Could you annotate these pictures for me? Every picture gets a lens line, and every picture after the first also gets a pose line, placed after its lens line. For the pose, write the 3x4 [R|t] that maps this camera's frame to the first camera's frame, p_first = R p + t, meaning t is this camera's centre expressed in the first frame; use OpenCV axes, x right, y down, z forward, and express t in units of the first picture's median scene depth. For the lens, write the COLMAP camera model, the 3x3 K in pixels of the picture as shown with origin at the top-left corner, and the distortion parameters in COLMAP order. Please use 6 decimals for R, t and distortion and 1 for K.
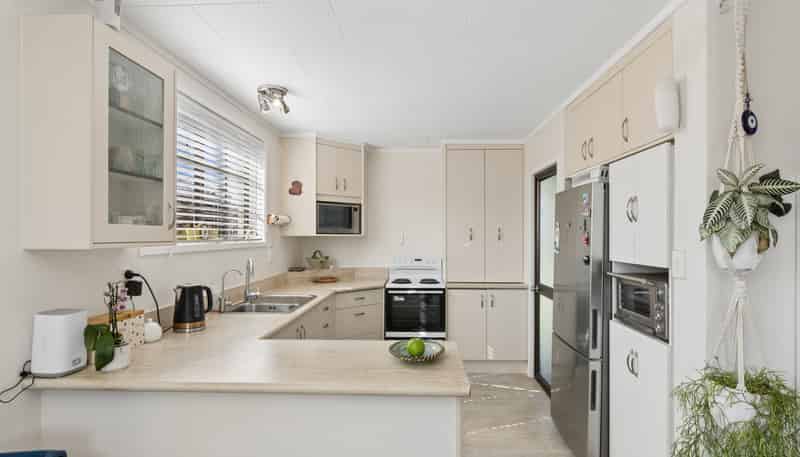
lens RADIAL K [[416.4, 0, 401.6], [0, 416.4, 221.7], [0, 0, 1]] dist [-0.000700, -0.000079]
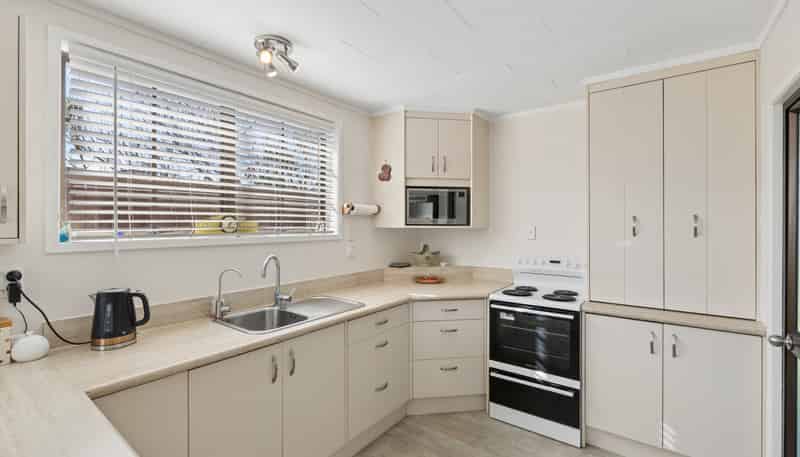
lens RADIAL K [[346.7, 0, 399.4], [0, 346.7, 219.4], [0, 0, 1]] dist [0.001366, 0.000035]
pose [[0.821537, -0.010000, -0.570067, 0.182079], [0.019333, 0.999760, 0.010323, 0.009320], [0.569827, -0.019502, 0.821533, 0.416872]]
